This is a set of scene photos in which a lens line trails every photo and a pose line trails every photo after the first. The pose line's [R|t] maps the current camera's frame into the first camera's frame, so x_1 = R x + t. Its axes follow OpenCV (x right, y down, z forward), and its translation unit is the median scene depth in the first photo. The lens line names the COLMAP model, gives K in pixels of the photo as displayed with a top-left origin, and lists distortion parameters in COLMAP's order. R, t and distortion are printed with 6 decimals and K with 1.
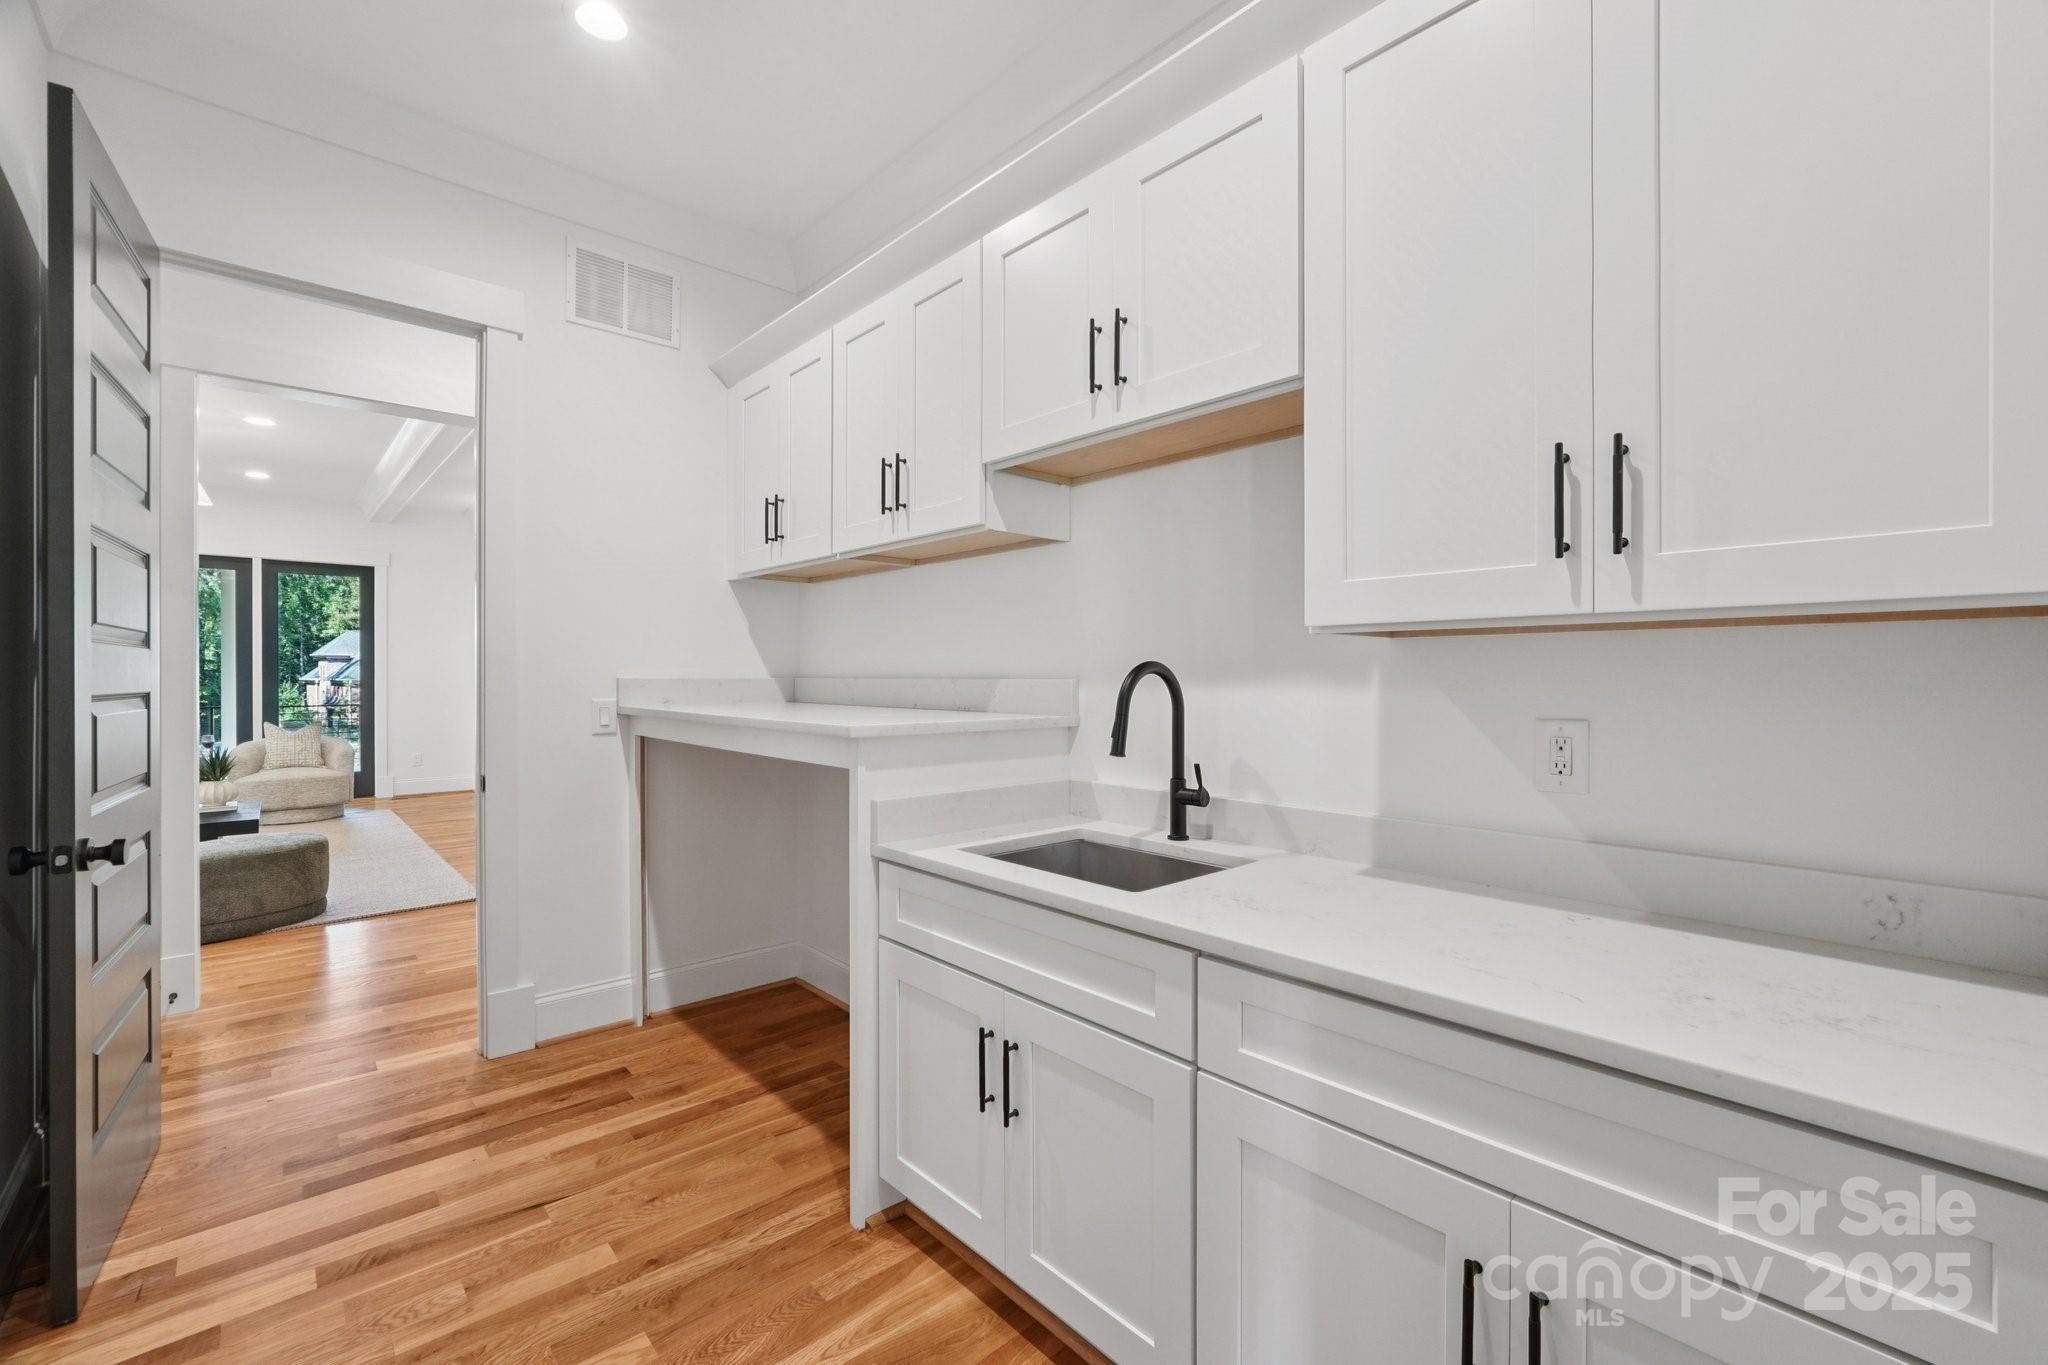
lens RADIAL K [[857.5, 0, 1030.0], [0, 857.5, 680.1], [0, 0, 1]] dist [-0.005239, 0.000137]
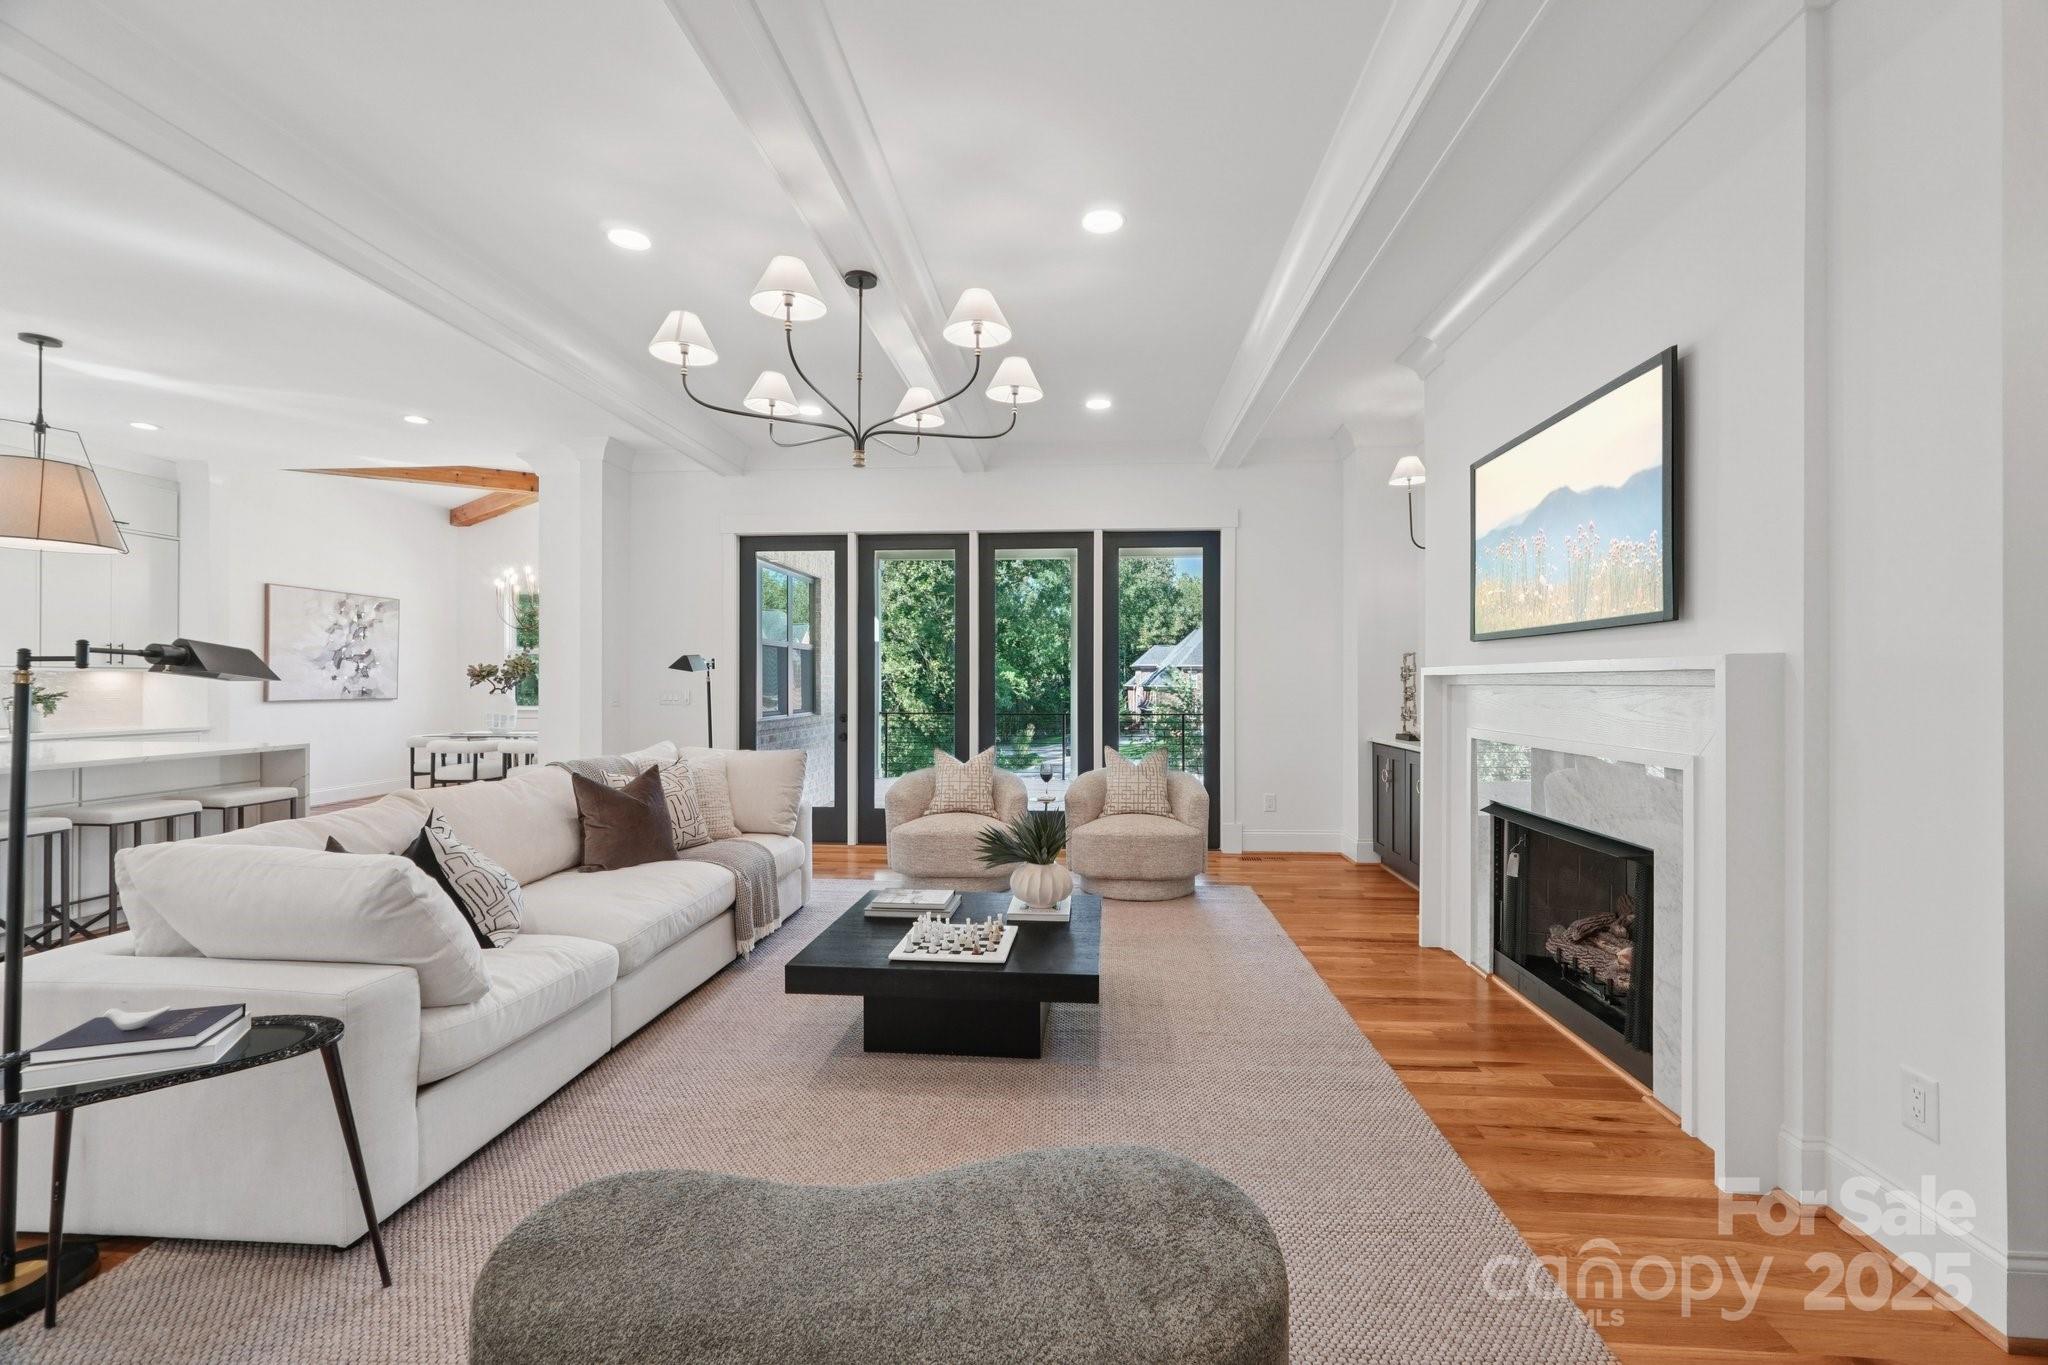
lens RADIAL K [[857.5, 0, 1030.0], [0, 857.5, 680.1], [0, 0, 1]] dist [-0.005239, 0.000137]
pose [[0.686391, -0.002448, -0.727228, -0.358293], [-0.003575, 0.999971, -0.006741, -0.001518], [0.727224, 0.007226, 0.686362, 0.395302]]
